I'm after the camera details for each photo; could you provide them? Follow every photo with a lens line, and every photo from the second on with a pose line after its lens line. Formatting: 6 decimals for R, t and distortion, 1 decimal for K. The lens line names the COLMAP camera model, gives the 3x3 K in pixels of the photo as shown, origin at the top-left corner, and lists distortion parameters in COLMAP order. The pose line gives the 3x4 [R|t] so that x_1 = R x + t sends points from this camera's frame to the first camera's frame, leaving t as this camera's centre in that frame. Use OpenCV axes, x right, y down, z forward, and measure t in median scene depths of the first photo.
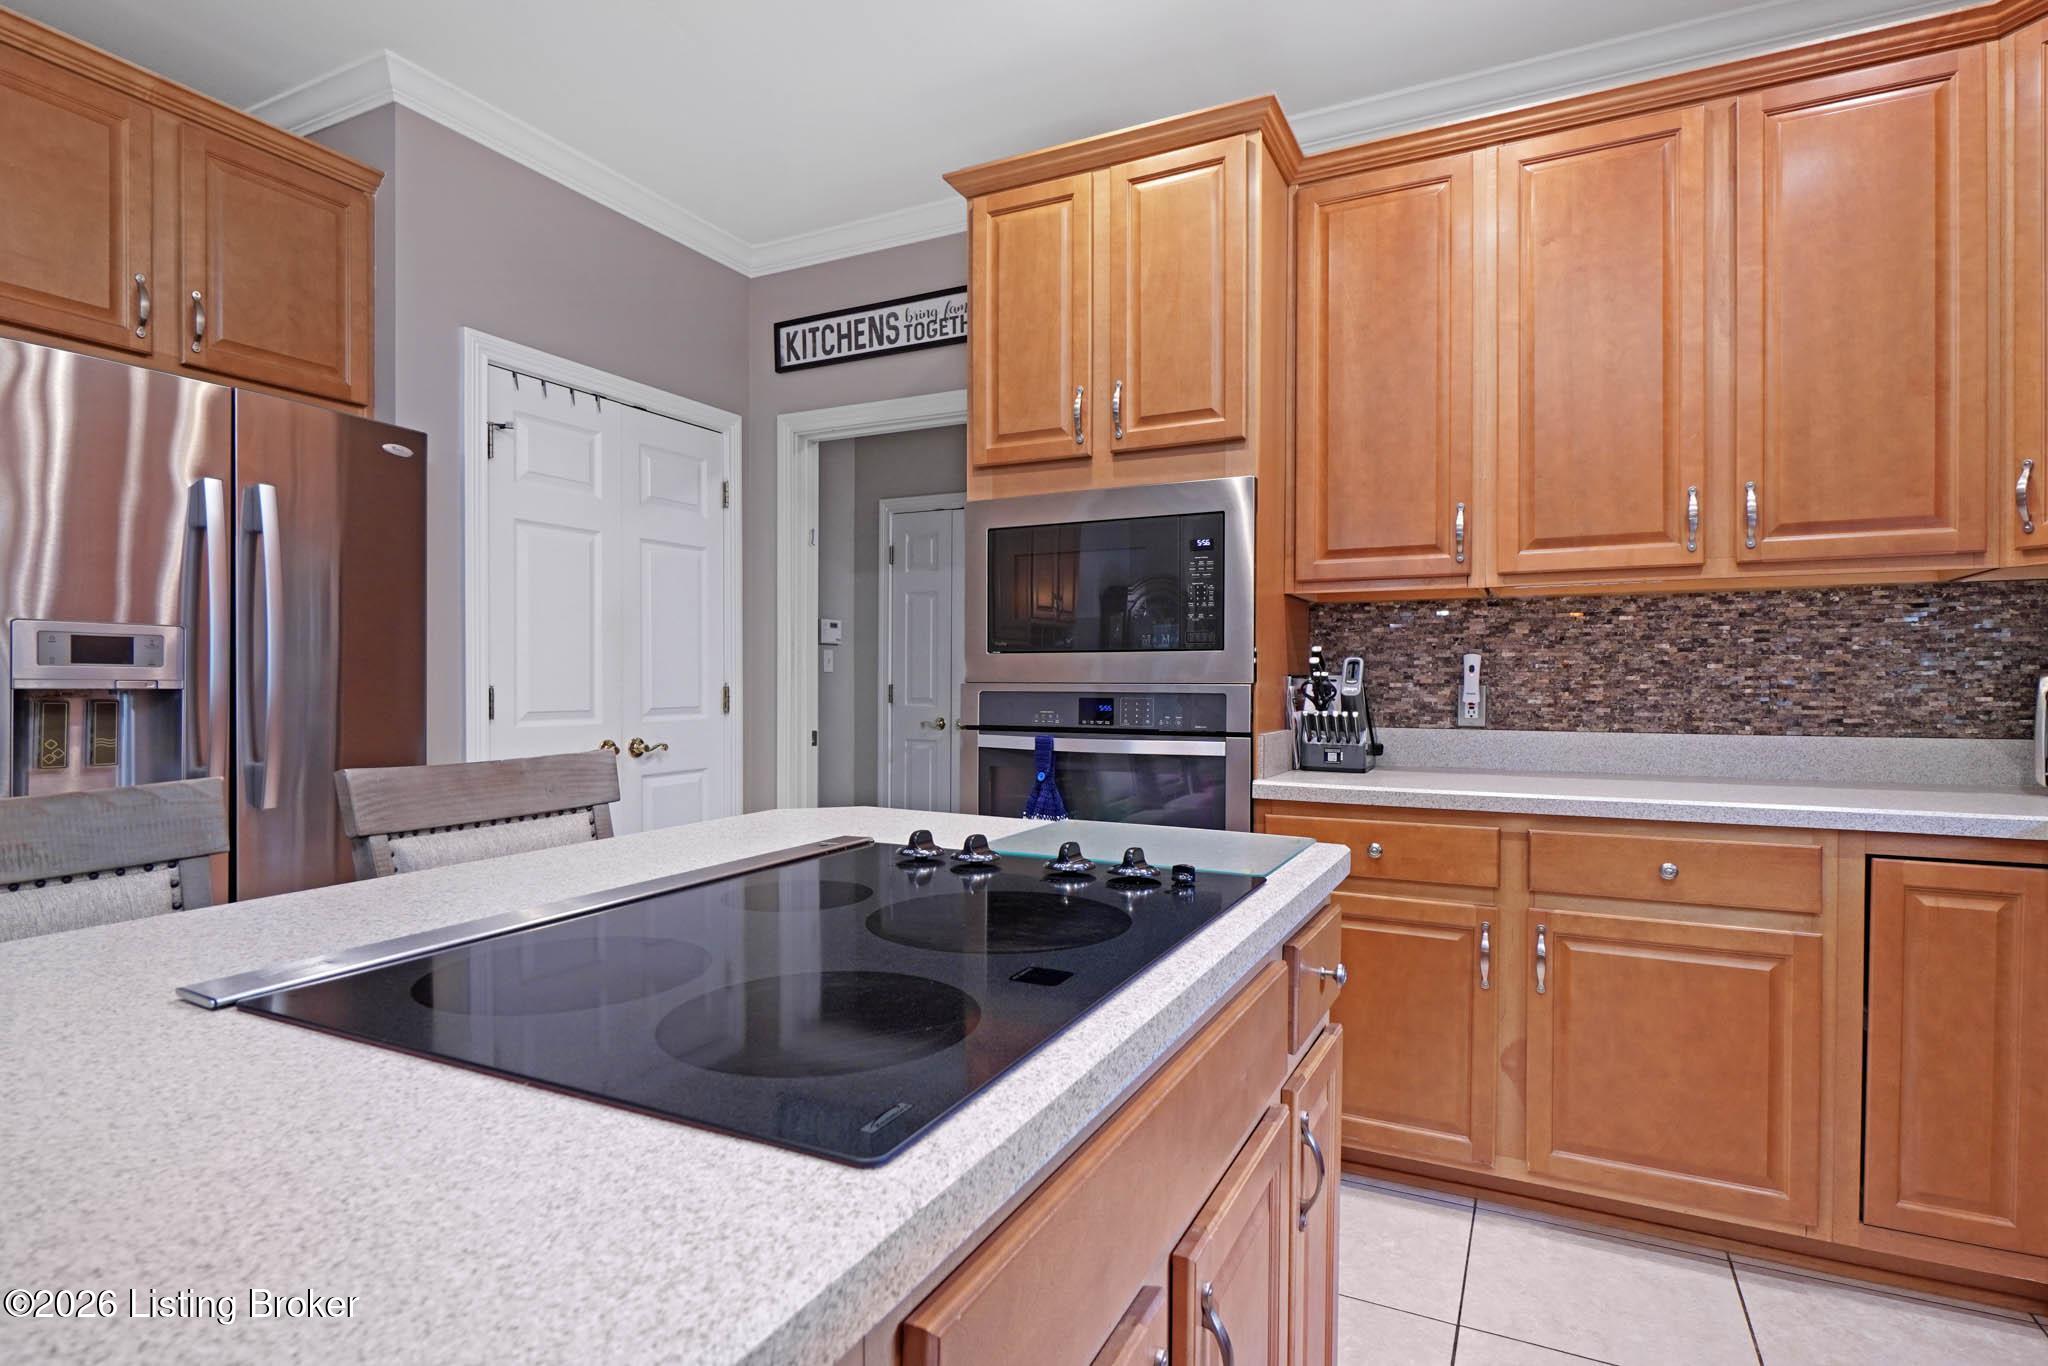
lens RADIAL K [[996.2, 0, 1022.2], [0, 996.2, 689.3], [0, 0, 1]] dist [0.001415, -0.004364]
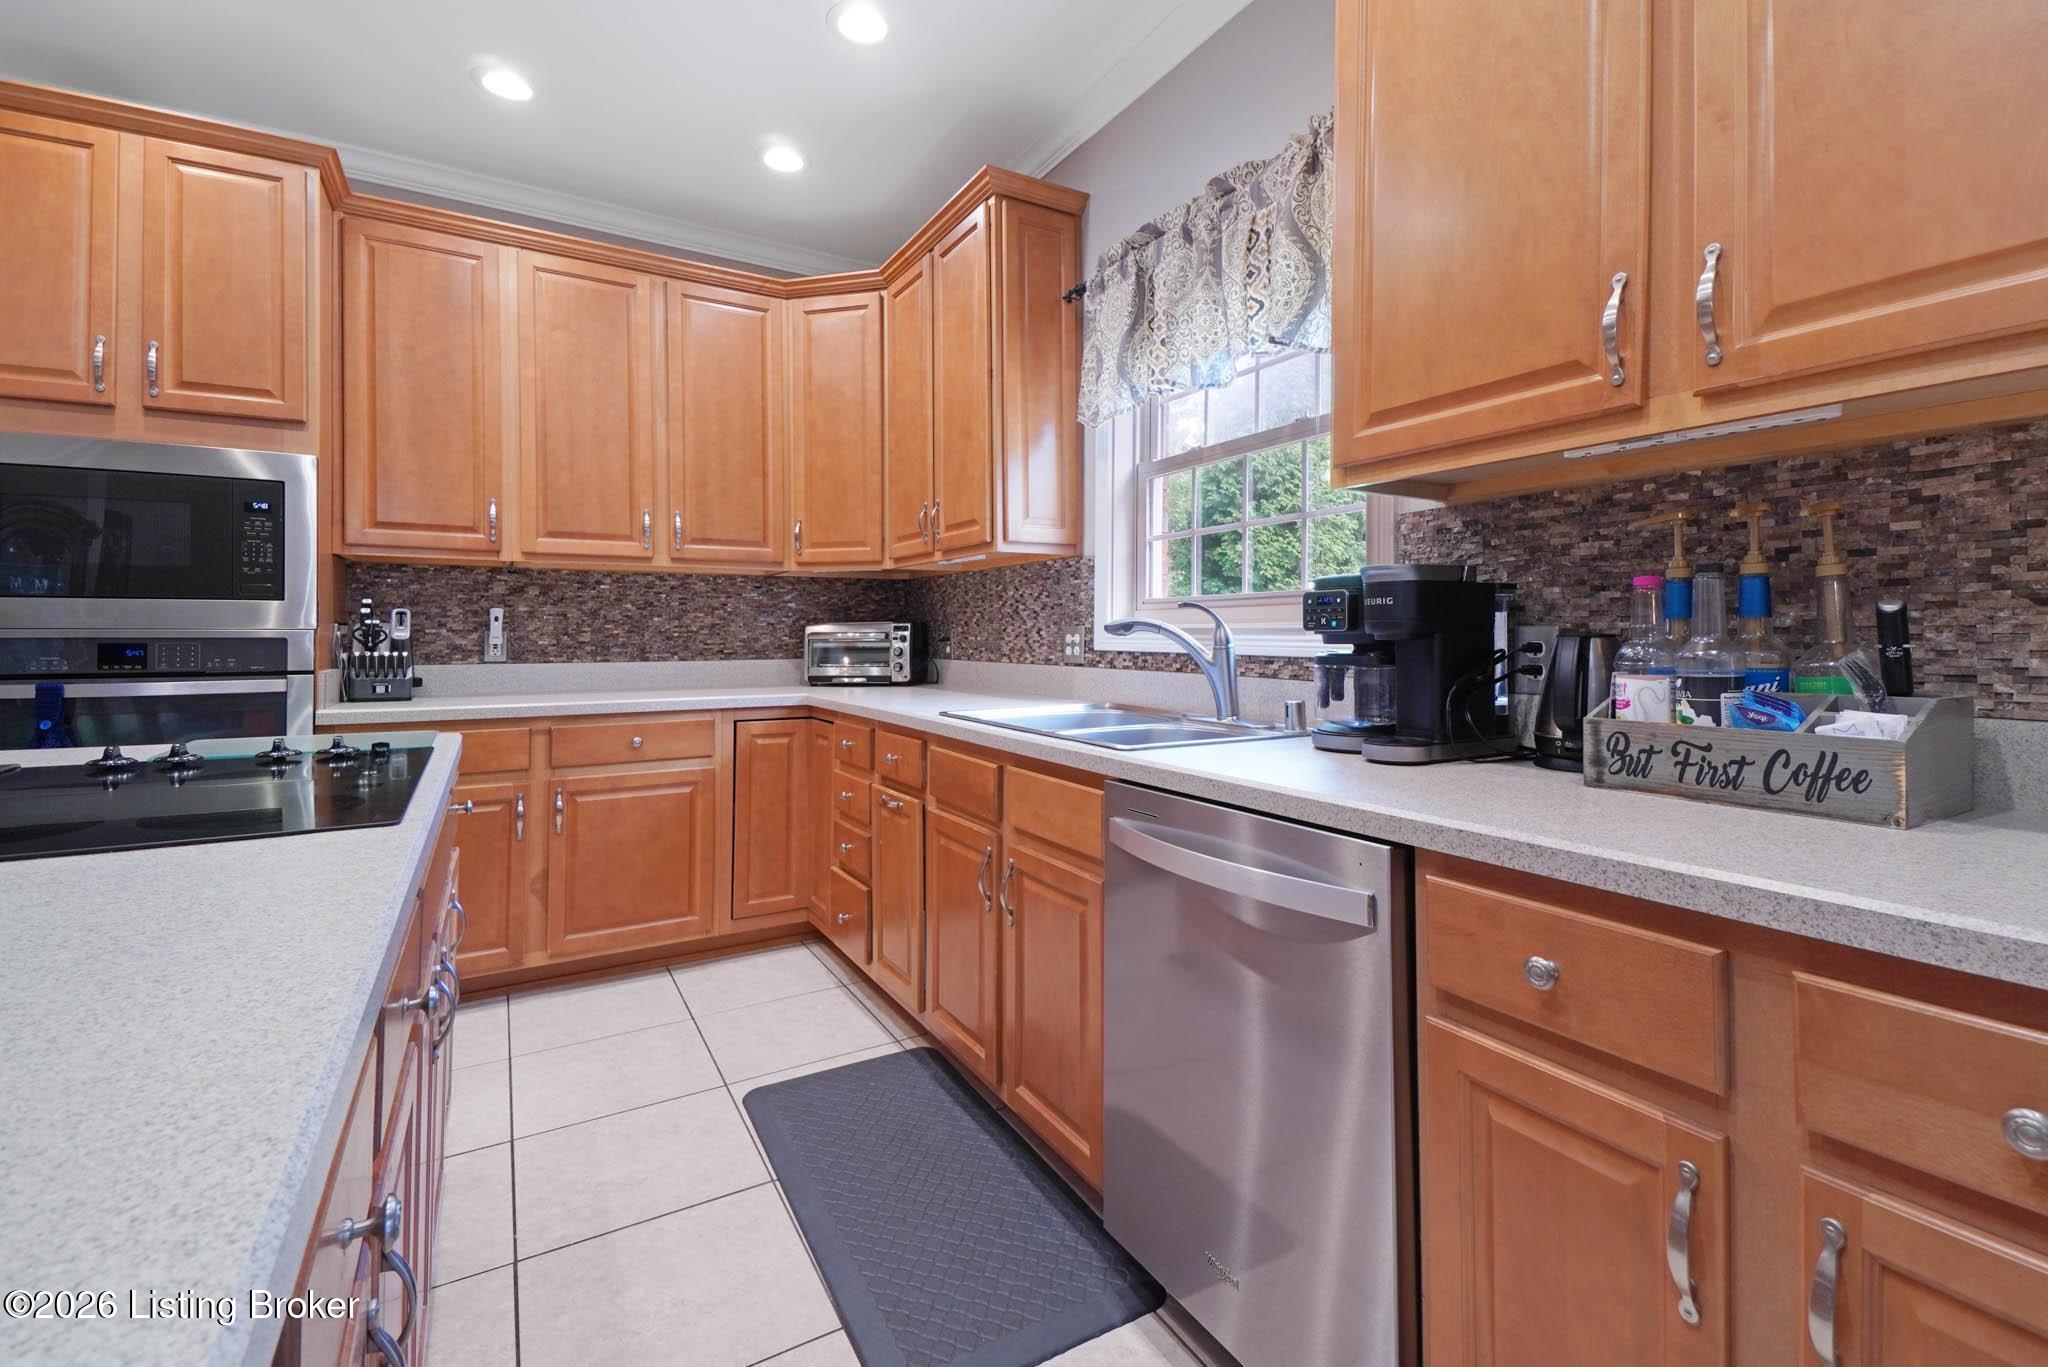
lens RADIAL K [[887.1, 0, 1021.8], [0, 887.1, 630.8], [0, 0, 1]] dist [0.062651, -0.030014]
pose [[0.529941, 0.000341, 0.848035, -0.234960], [0.006205, 0.999972, -0.004280, 0.005857], [-0.848012, 0.007530, 0.529924, -0.284739]]
